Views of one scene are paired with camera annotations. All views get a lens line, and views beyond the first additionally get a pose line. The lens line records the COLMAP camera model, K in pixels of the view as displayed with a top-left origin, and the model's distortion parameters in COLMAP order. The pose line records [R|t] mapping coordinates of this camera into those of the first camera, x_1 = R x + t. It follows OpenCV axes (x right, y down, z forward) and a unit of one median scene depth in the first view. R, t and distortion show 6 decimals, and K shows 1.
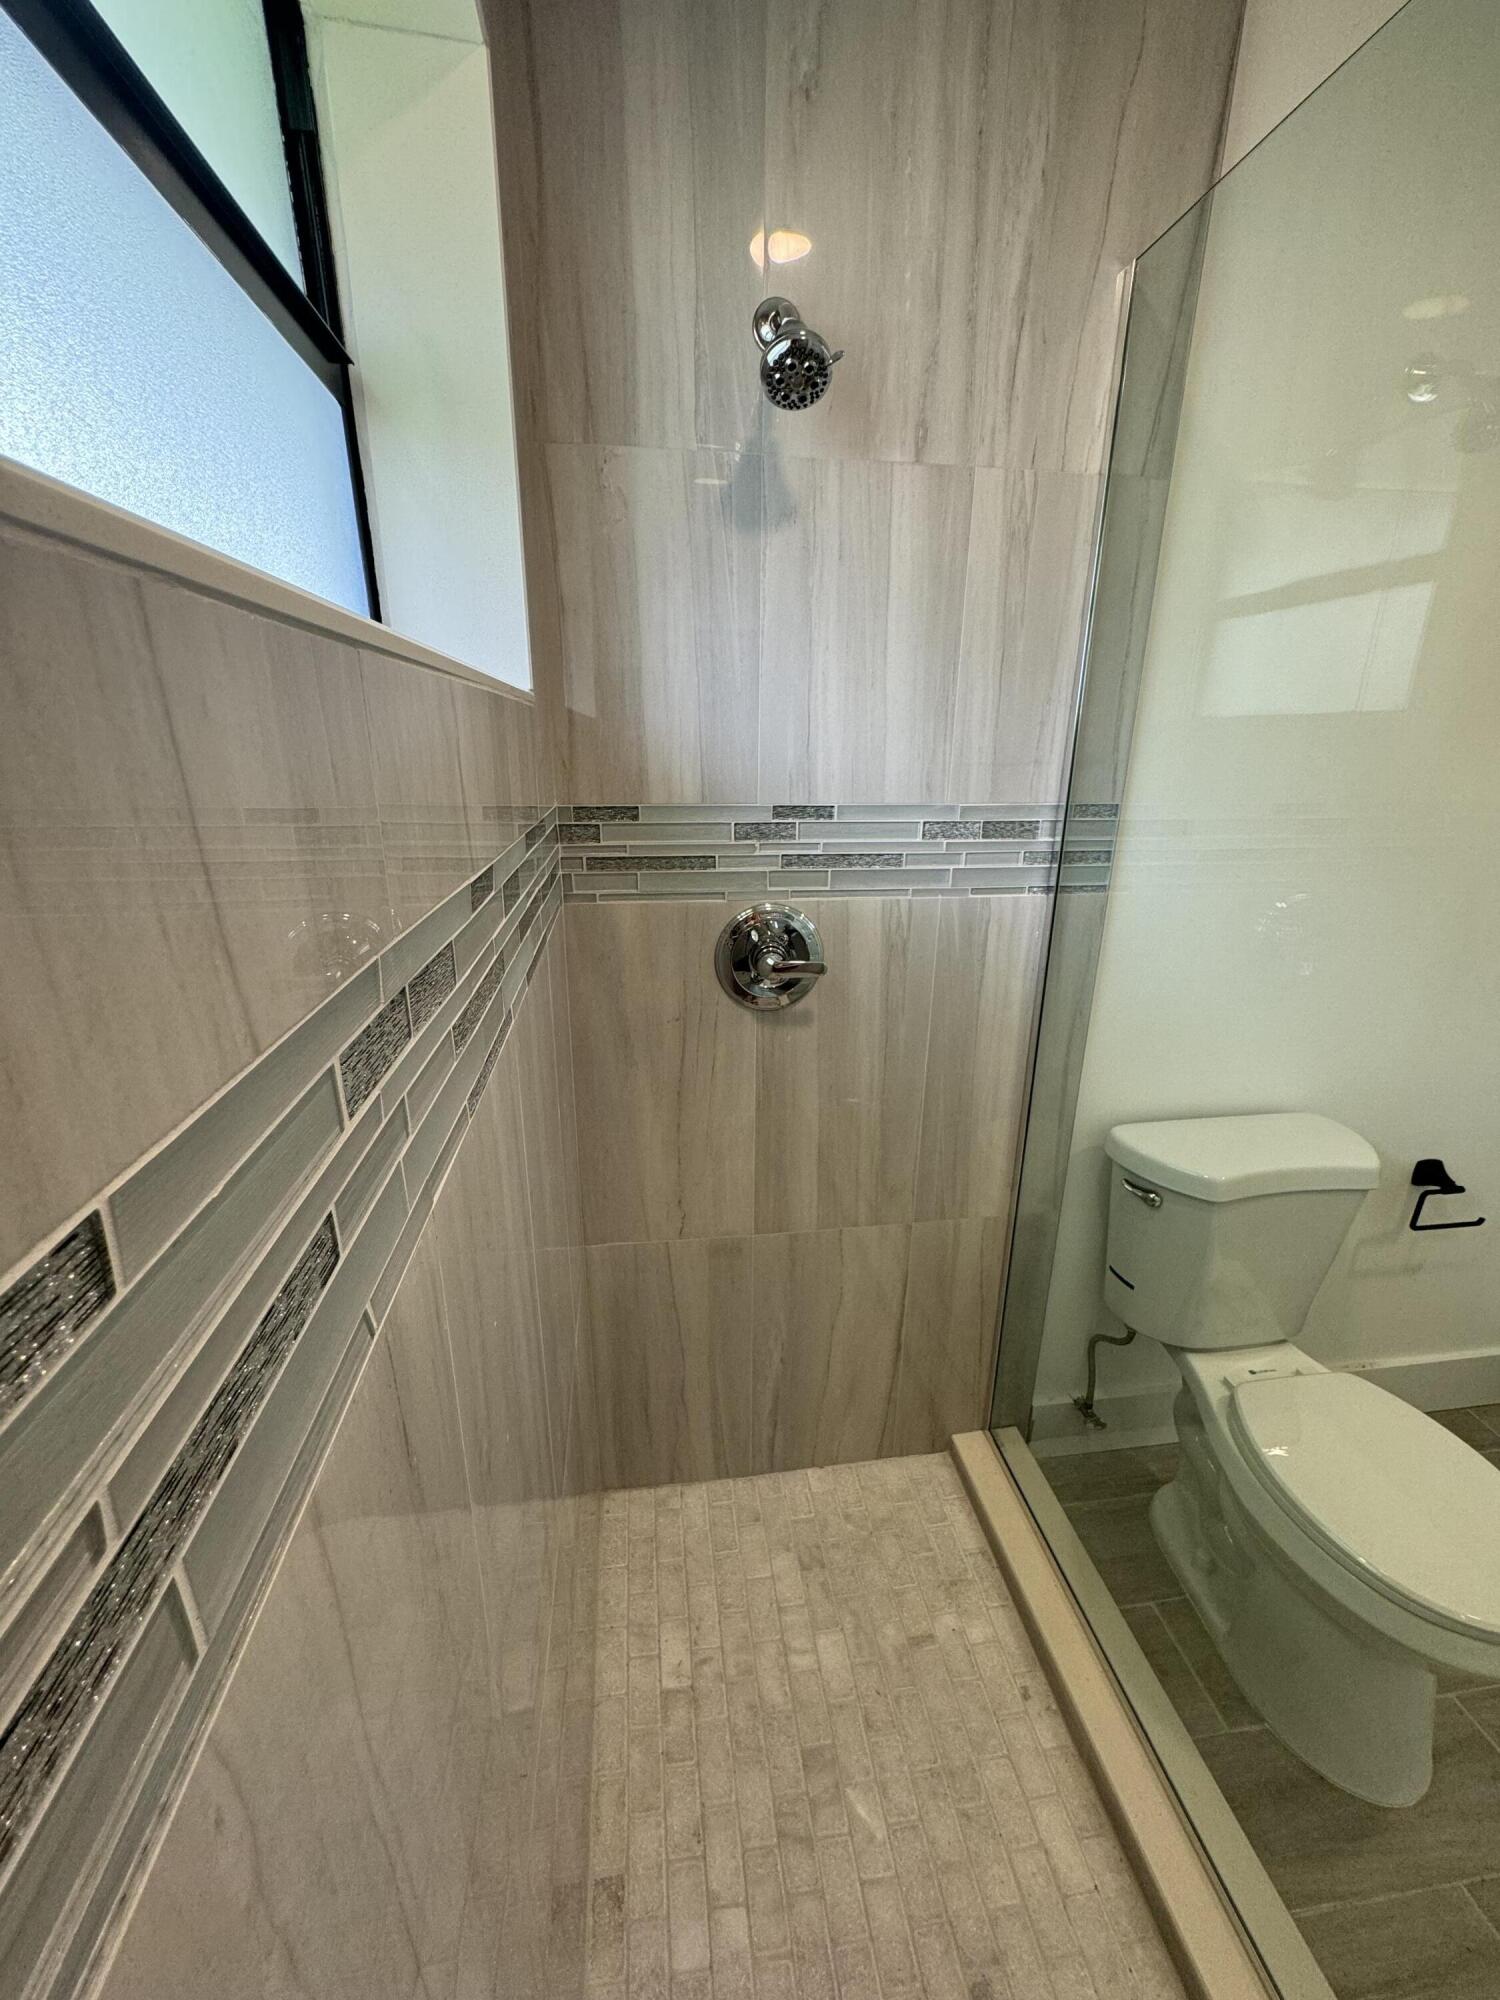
lens RADIAL K [[793.1, 0, 749.5], [0, 793.1, 1004.0], [0, 0, 1]] dist [0.000394, -0.000043]
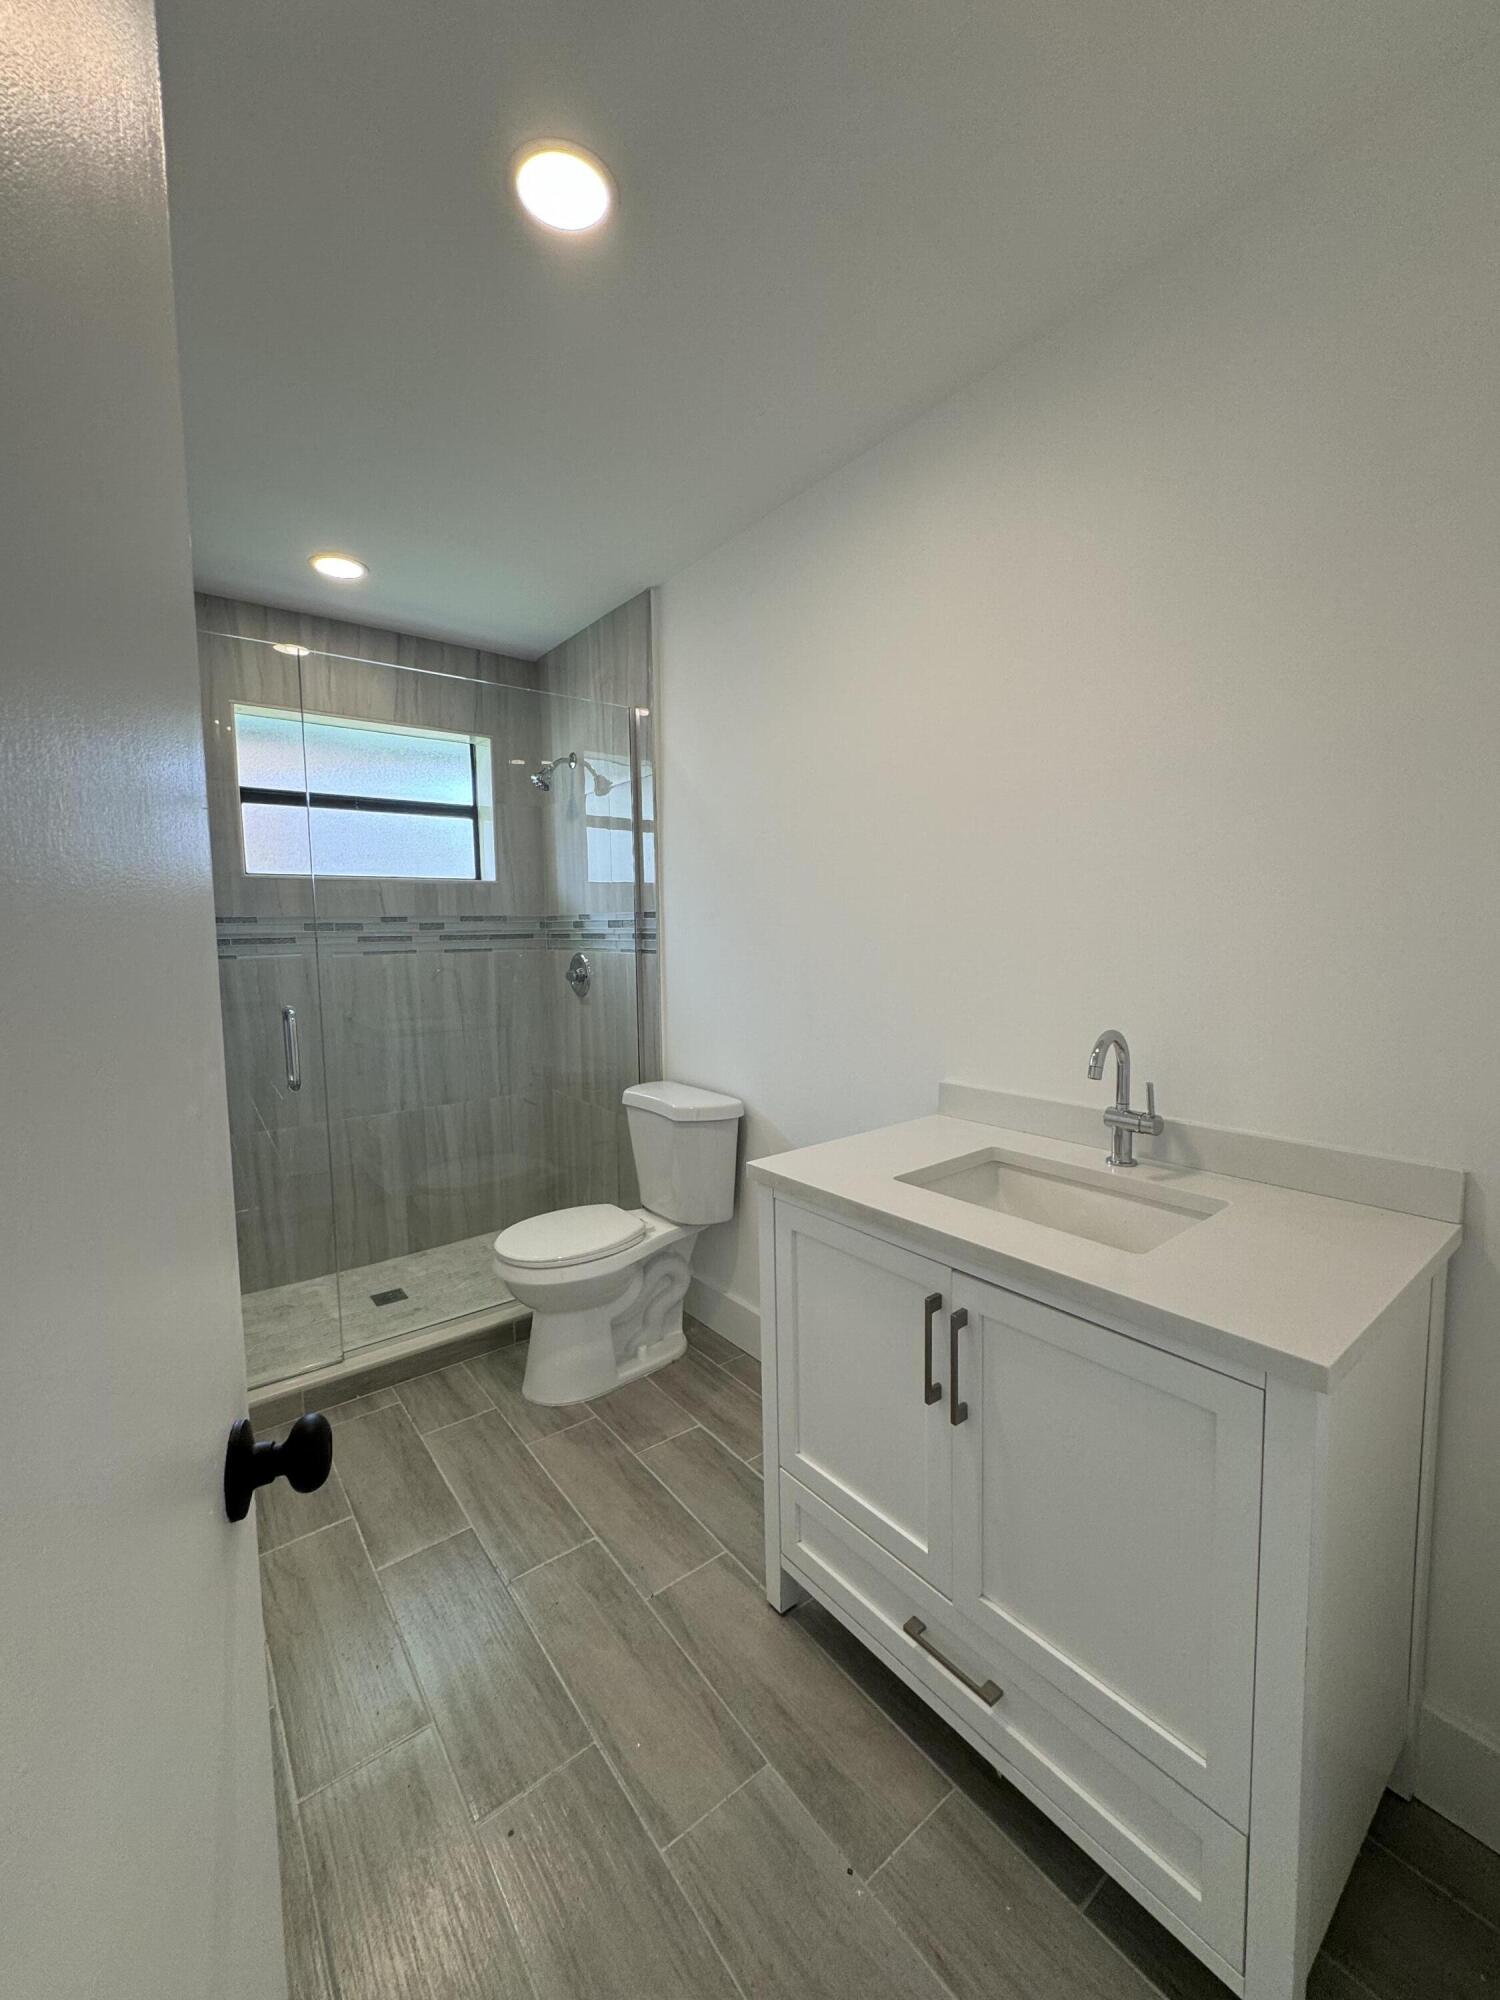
lens RADIAL K [[793.1, 0, 750.7], [0, 793.1, 996.7], [0, 0, 1]] dist [0.000394, -0.000043]
pose [[0.508765, 0.064298, -0.858501, 2.504899], [-0.261502, 0.961632, -0.082950, 0.078382], [0.820228, 0.266702, 0.506059, 0.192987]]
